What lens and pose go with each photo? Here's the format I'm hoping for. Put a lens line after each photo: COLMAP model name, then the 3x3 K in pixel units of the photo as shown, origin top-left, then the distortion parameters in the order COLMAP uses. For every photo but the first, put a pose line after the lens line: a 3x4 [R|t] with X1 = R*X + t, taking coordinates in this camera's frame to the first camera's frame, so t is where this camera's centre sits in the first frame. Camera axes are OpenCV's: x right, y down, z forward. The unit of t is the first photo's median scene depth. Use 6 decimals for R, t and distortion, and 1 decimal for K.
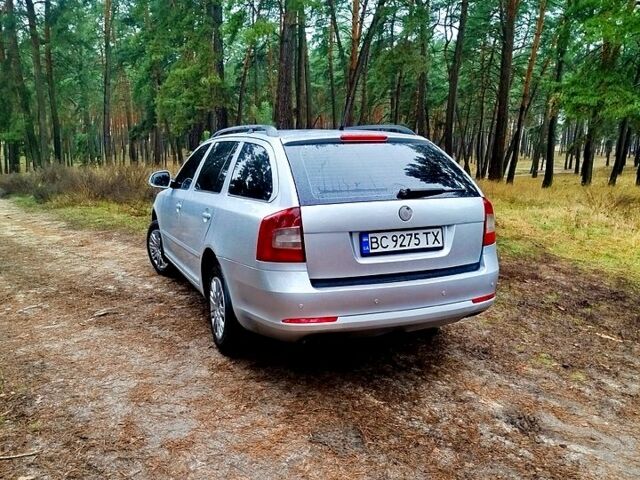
lens RADIAL K [[590.9, 0, 320.0], [0, 590.9, 240.0], [0, 0, 1]] dist [0.018630, -0.013290]
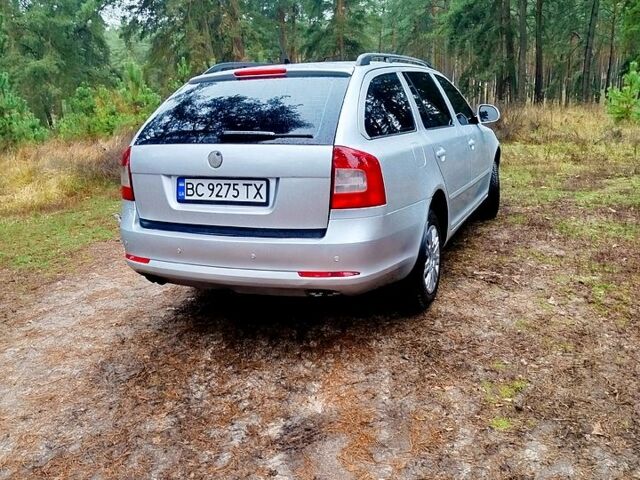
lens RADIAL K [[590.9, 0, 320.0], [0, 590.9, 240.0], [0, 0, 1]] dist [0.018630, -0.013290]
pose [[0.706266, 0.154264, -0.690934, 0.866682], [-0.083145, 0.987291, 0.135441, -0.057731], [0.703047, -0.038209, 0.710117, 0.464838]]
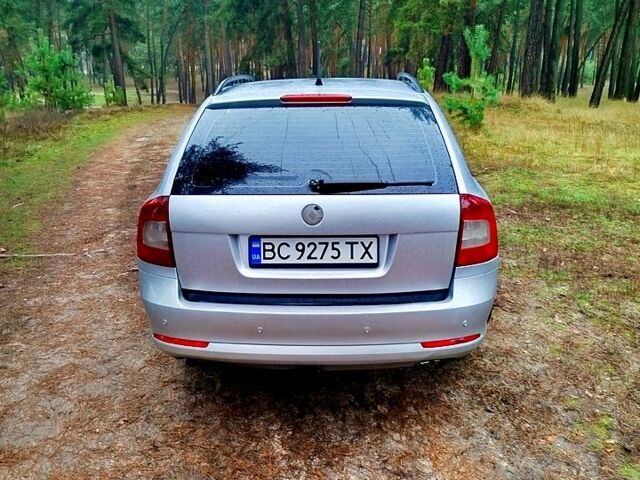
lens RADIAL K [[590.9, 0, 320.0], [0, 590.9, 240.0], [0, 0, 1]] dist [0.018630, -0.013290]
pose [[0.909686, 0.112506, -0.399768, 0.429622], [-0.062561, 0.988745, 0.135900, -0.109162], [0.410558, -0.098616, 0.906486, 0.349761]]
